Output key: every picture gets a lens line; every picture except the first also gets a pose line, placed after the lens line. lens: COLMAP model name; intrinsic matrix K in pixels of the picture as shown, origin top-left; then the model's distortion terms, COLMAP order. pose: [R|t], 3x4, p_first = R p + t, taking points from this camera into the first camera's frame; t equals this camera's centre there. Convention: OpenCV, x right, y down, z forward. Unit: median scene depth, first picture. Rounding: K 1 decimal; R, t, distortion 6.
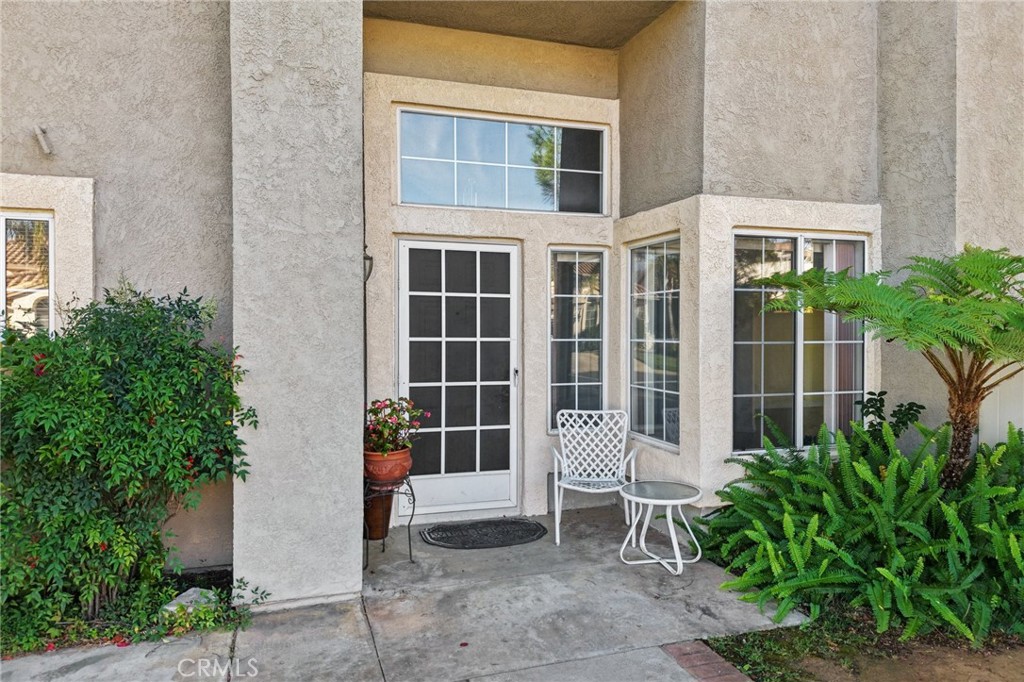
lens RADIAL K [[685.4, 0, 512.6], [0, 685.4, 329.5], [0, 0, 1]] dist [-0.000814, -0.000600]
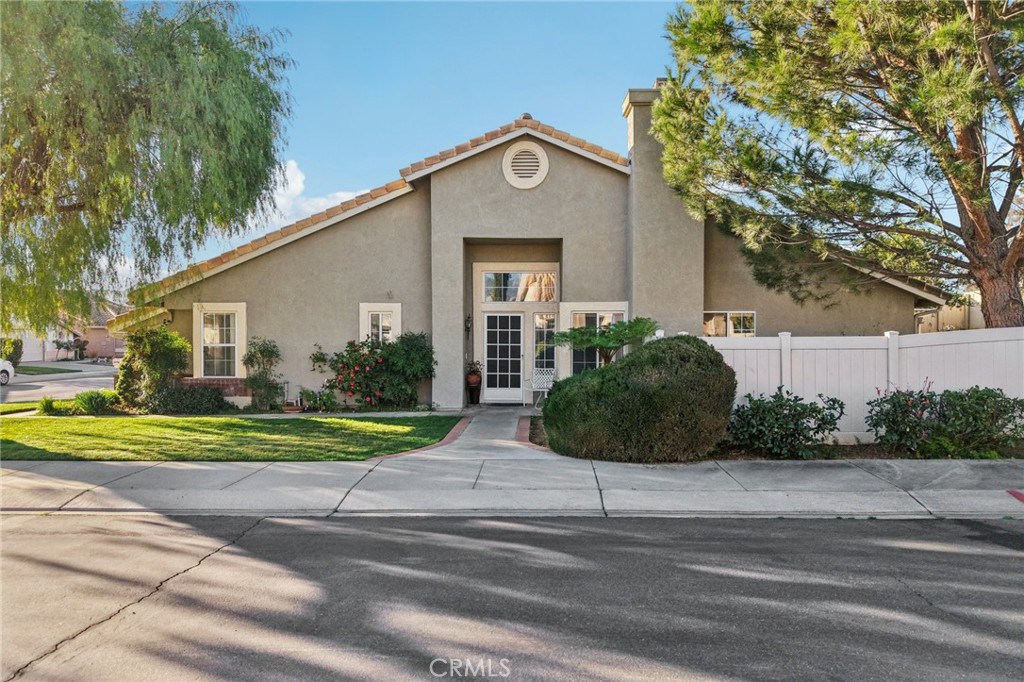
lens RADIAL K [[685.4, 0, 512.6], [0, 685.4, 329.5], [0, 0, 1]] dist [-0.000814, -0.000600]
pose [[0.944292, -0.000600, -0.329107, 1.087158], [-0.002569, 0.999954, -0.009196, -0.028017], [0.329098, 0.009530, 0.944248, -2.116939]]
